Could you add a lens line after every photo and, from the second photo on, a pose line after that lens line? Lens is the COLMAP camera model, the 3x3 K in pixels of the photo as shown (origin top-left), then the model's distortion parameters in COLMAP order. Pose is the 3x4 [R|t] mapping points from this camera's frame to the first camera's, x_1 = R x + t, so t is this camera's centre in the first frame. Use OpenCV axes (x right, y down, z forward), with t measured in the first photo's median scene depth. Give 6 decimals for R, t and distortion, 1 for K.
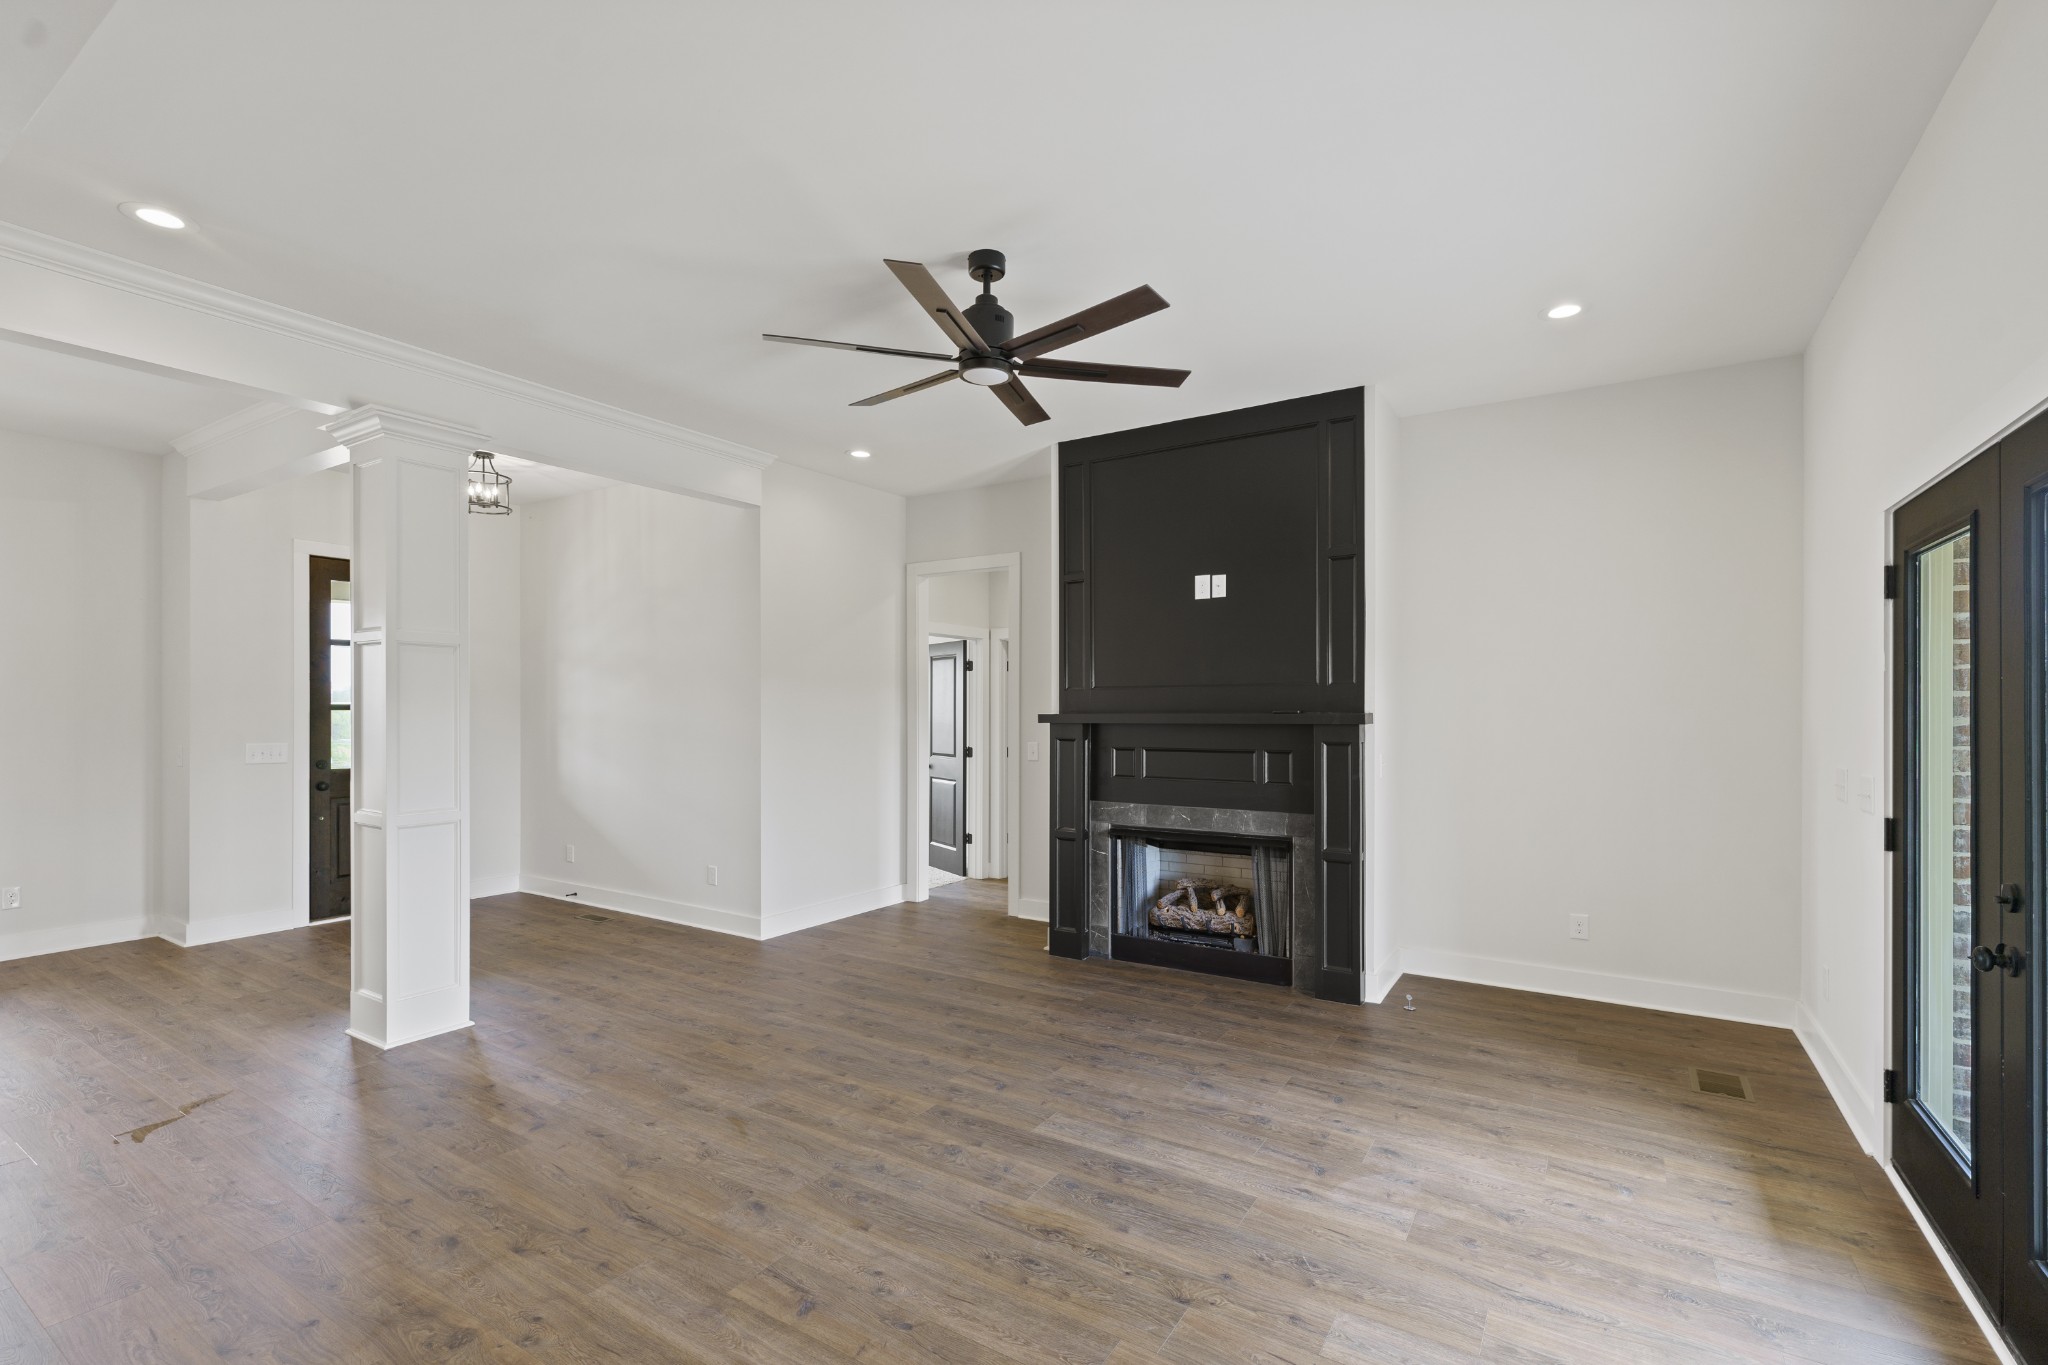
lens RADIAL K [[911.6, 0, 1025.0], [0, 911.6, 708.4], [0, 0, 1]] dist [-0.000879, -0.000782]
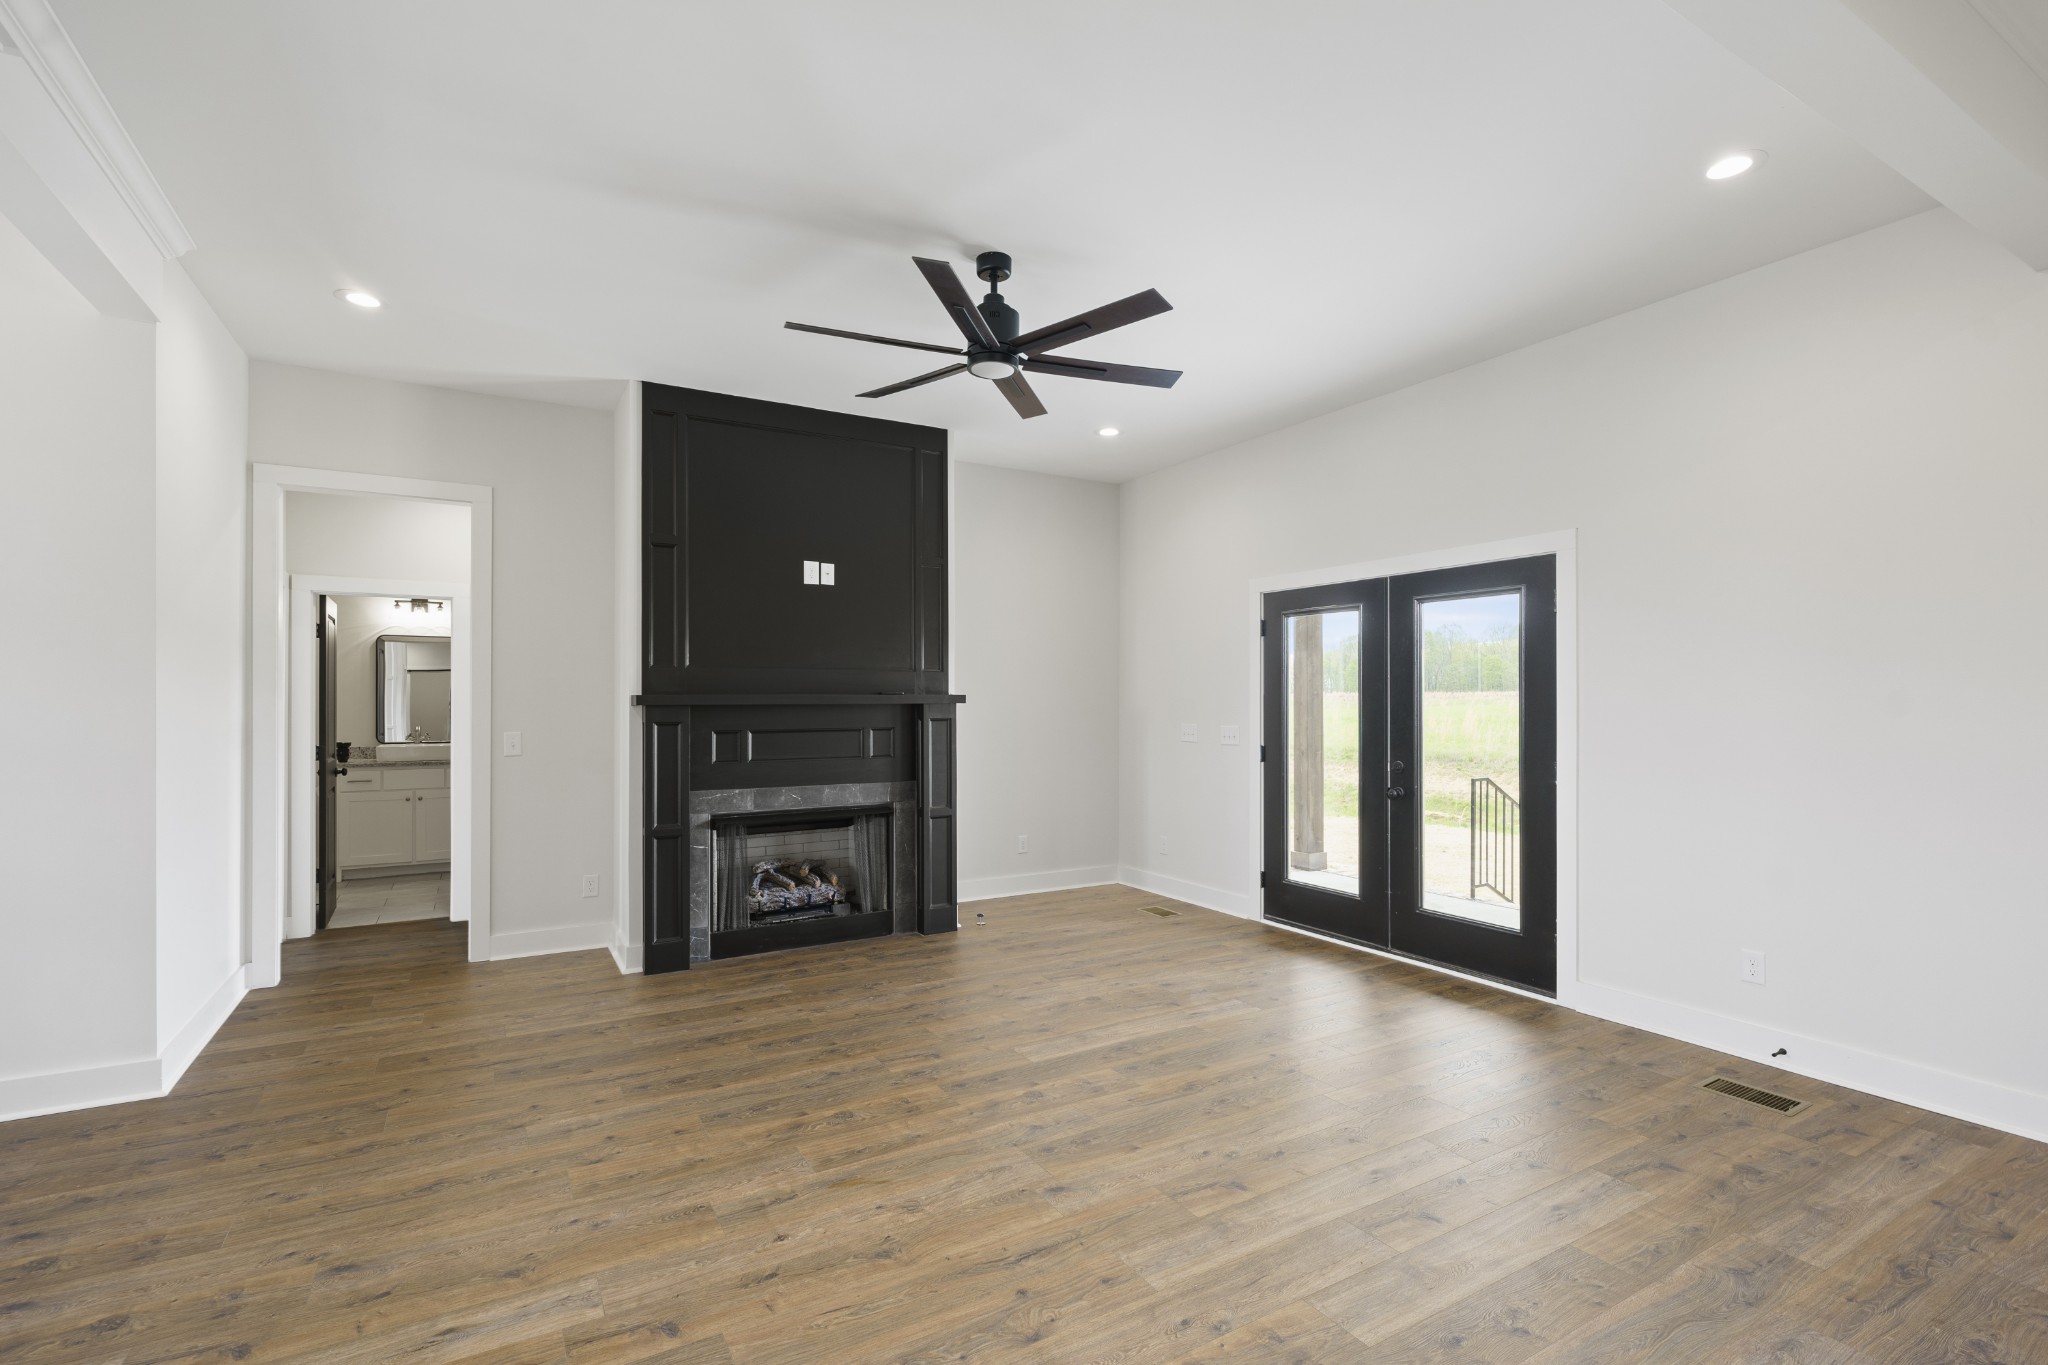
lens RADIAL K [[933.4, 0, 1012.3], [0, 933.4, 692.6], [0, 0, 1]] dist [-0.003010, -0.000623]
pose [[0.458227, 0.008752, 0.888792, -0.666075], [0.000164, 0.999951, -0.009932, 0.014122], [-0.888835, 0.004697, 0.458203, 0.322558]]
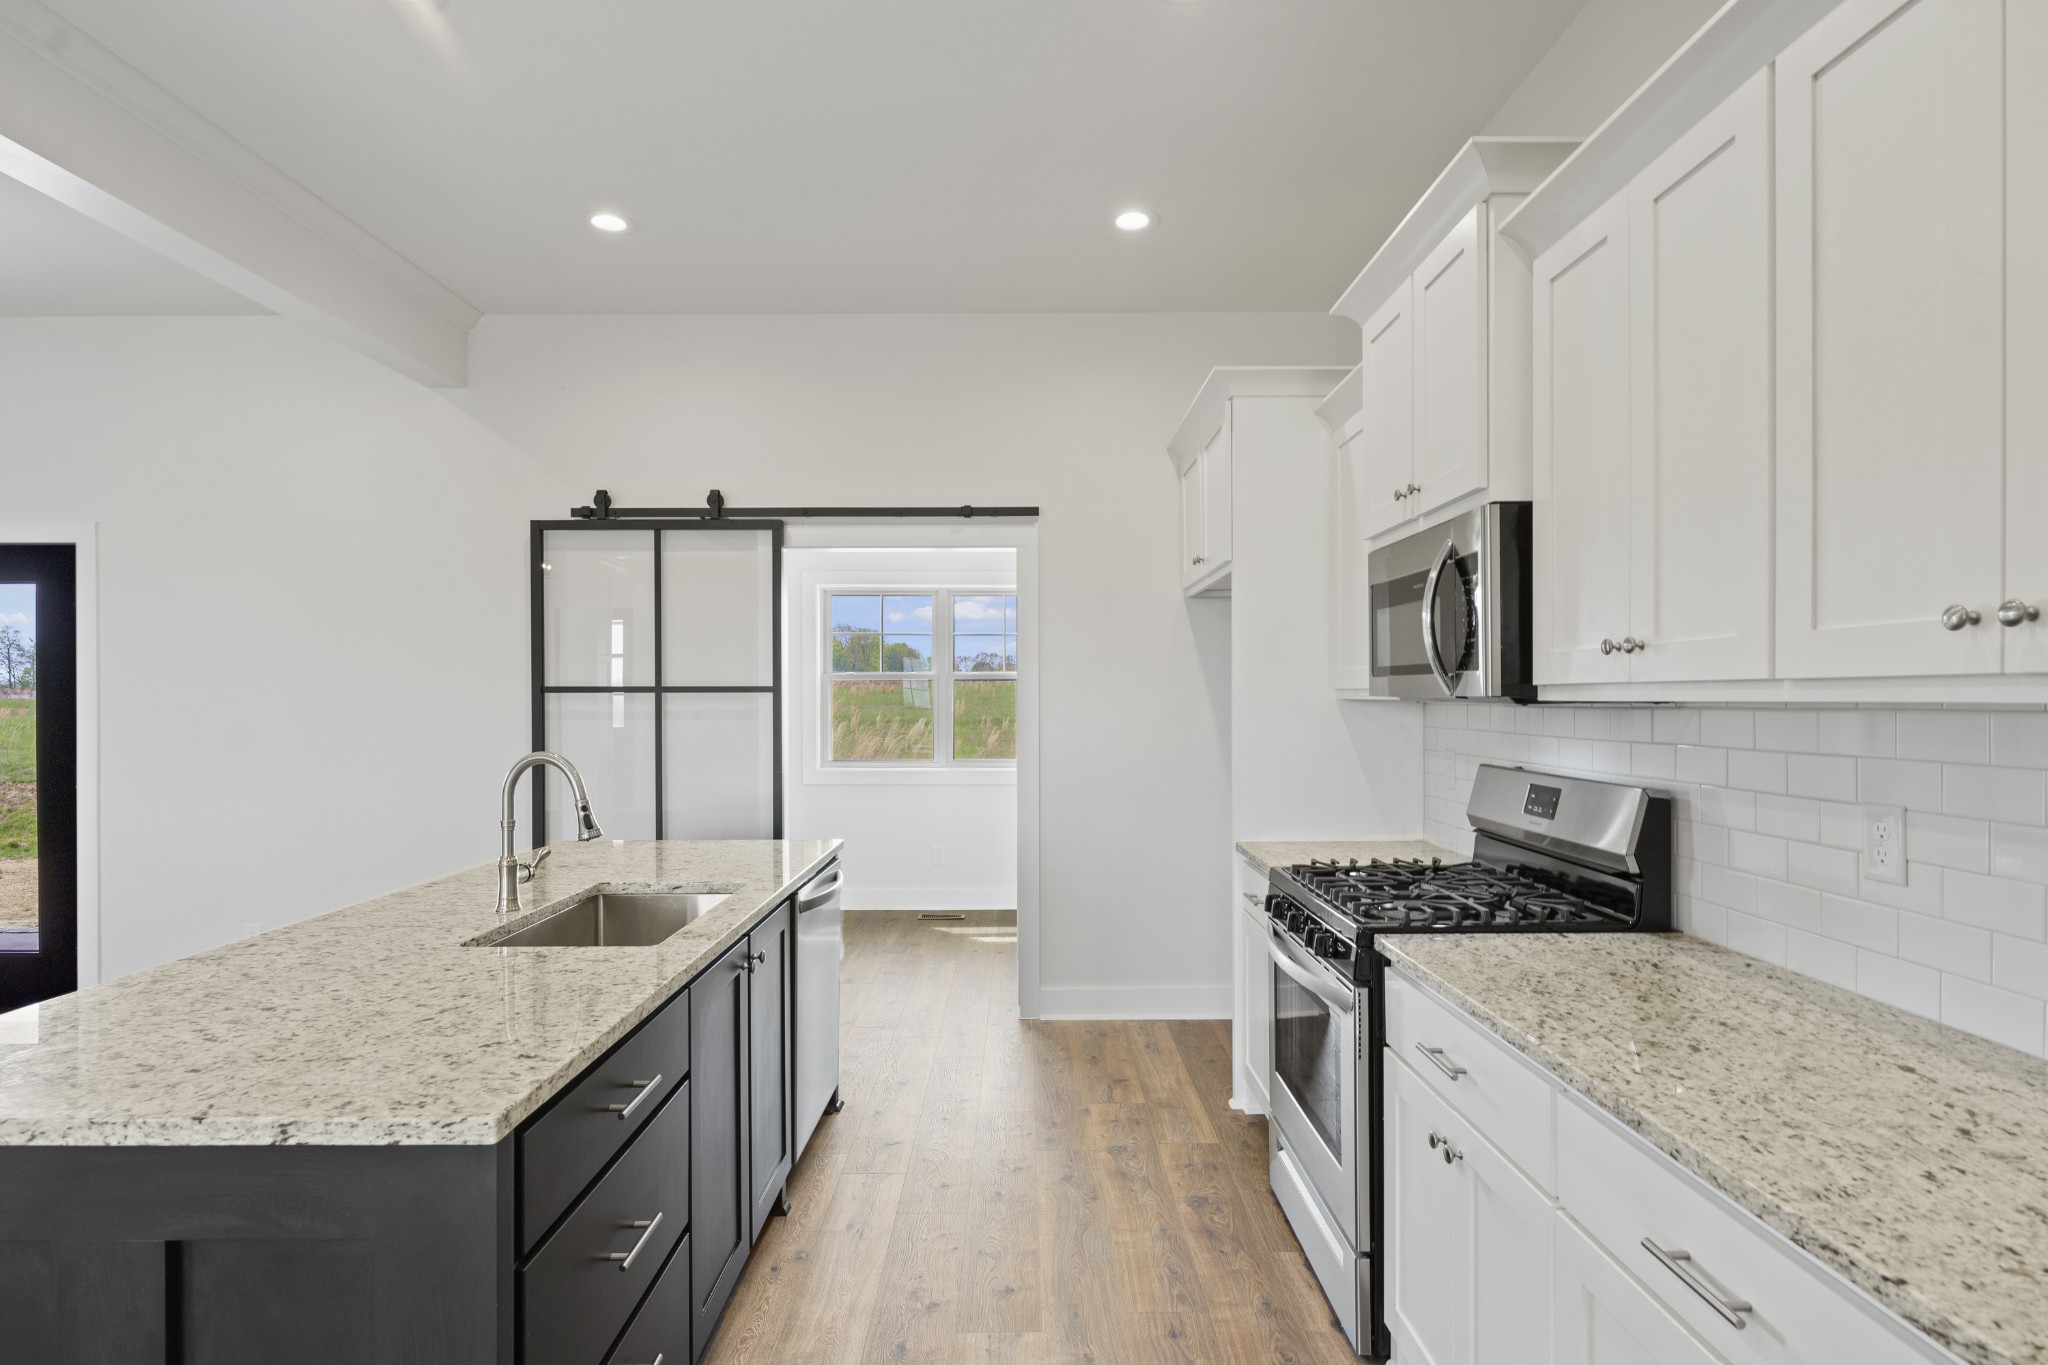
lens RADIAL K [[1038.0, 0, 1030.3], [0, 1038.0, 698.6], [0, 0, 1]] dist [0.001262, -0.000946]
pose [[-0.542814, 0.003533, 0.839846, -0.887891], [0.003170, 0.999993, -0.002158, 0.015684], [-0.839847, 0.001491, -0.542821, 0.056116]]
